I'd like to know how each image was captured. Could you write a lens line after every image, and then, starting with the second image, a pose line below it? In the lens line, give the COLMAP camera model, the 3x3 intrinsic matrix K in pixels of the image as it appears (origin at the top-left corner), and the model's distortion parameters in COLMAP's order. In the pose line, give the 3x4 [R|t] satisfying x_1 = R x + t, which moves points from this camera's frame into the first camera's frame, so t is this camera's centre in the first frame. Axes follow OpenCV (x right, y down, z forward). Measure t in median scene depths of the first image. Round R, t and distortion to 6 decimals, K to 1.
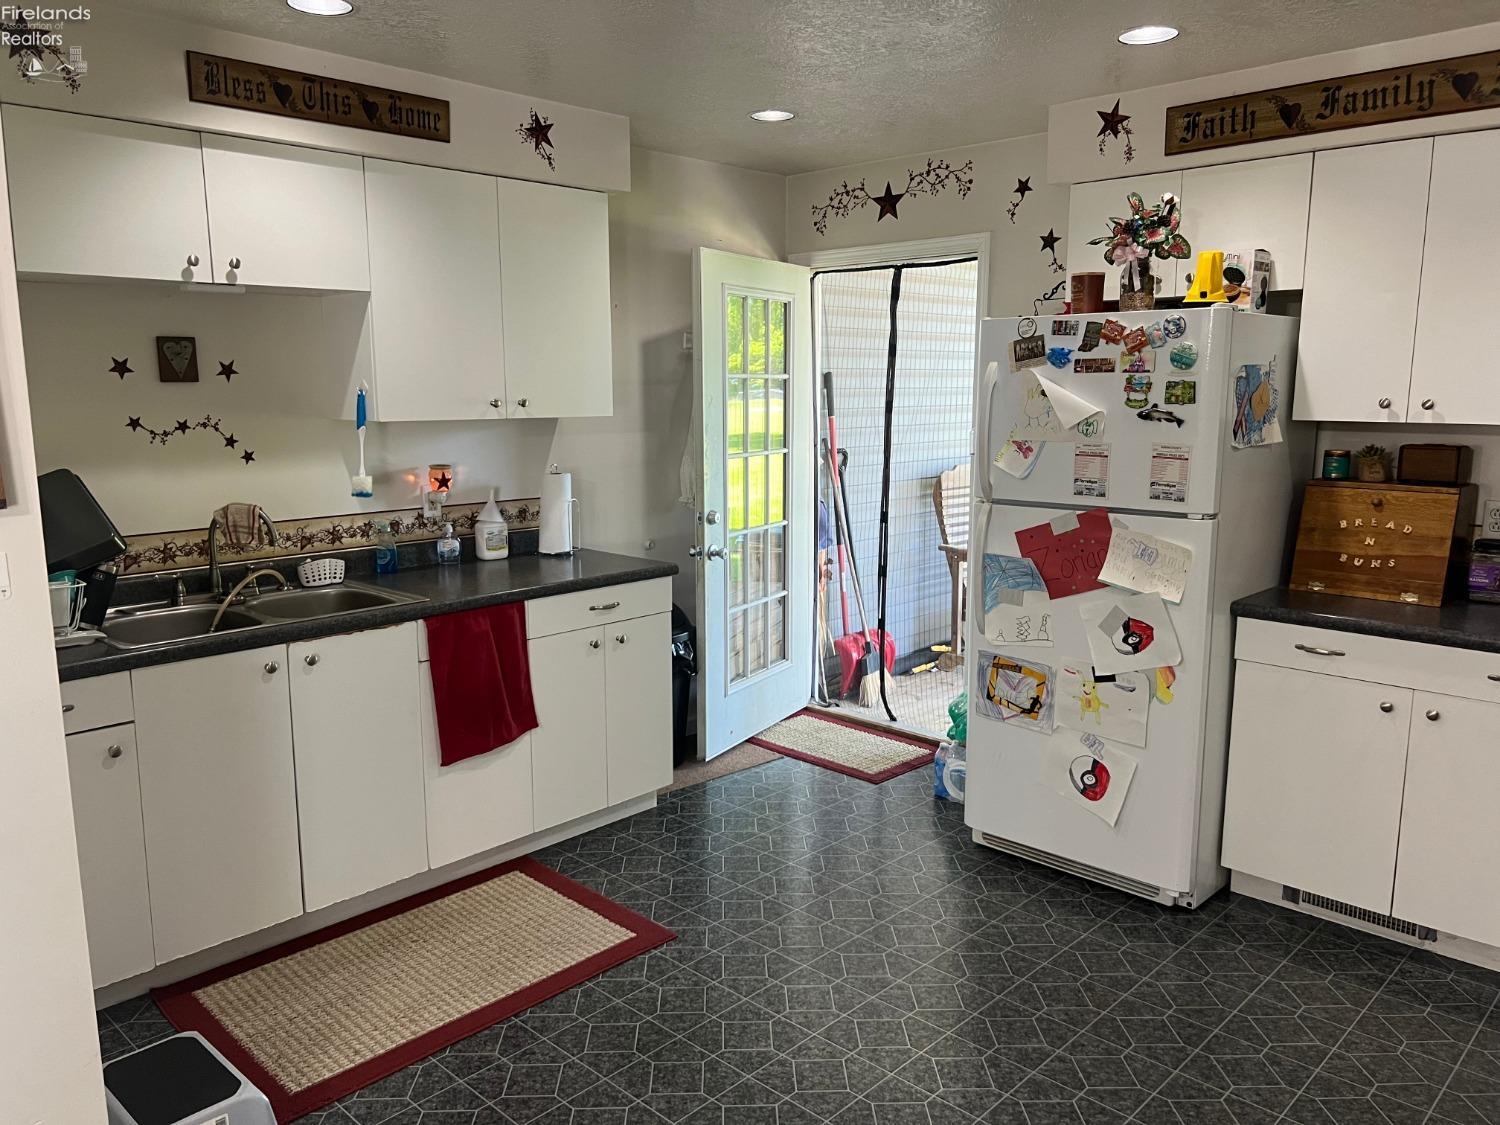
lens RADIAL K [[1125.0, 0, 750.0], [0, 1125.0, 562.5], [0, 0, 1]] dist [0.050185, -0.056363]
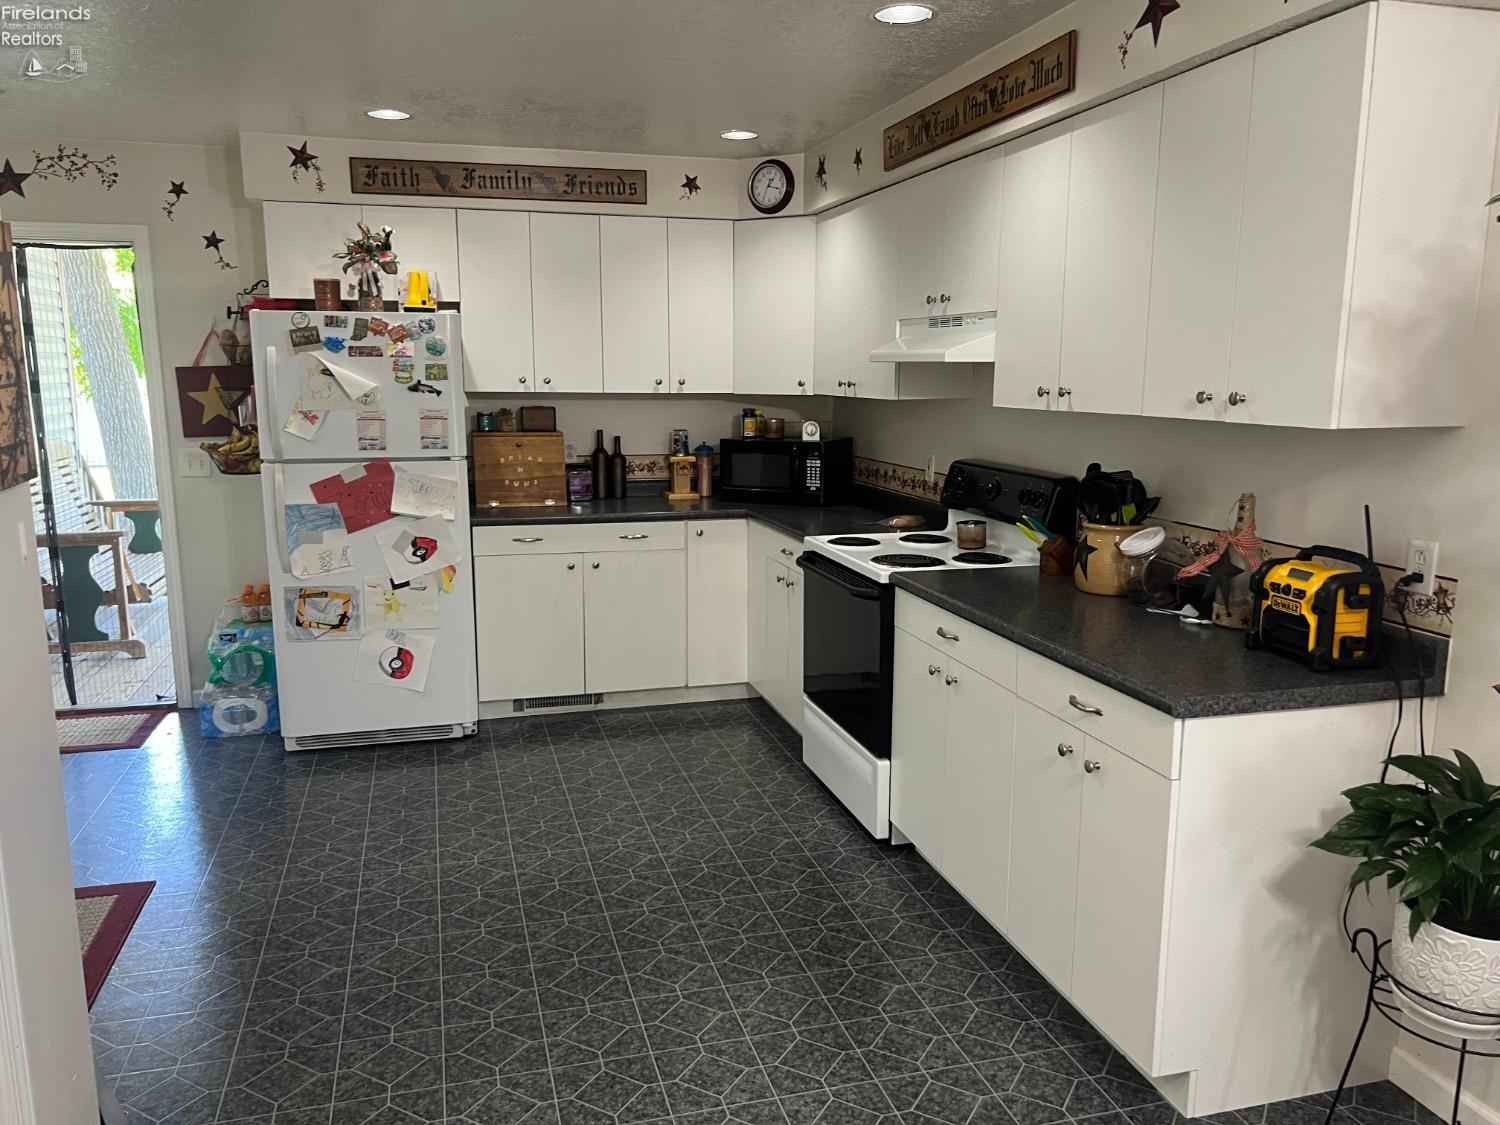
lens RADIAL K [[1125.0, 0, 750.0], [0, 1125.0, 562.5], [0, 0, 1]] dist [0.050185, -0.056363]
pose [[0.508969, -0.142092, 0.848976, -0.610486], [0.133574, 0.987372, 0.085176, 0.016737], [-0.850358, 0.070049, 0.521522, -0.055434]]
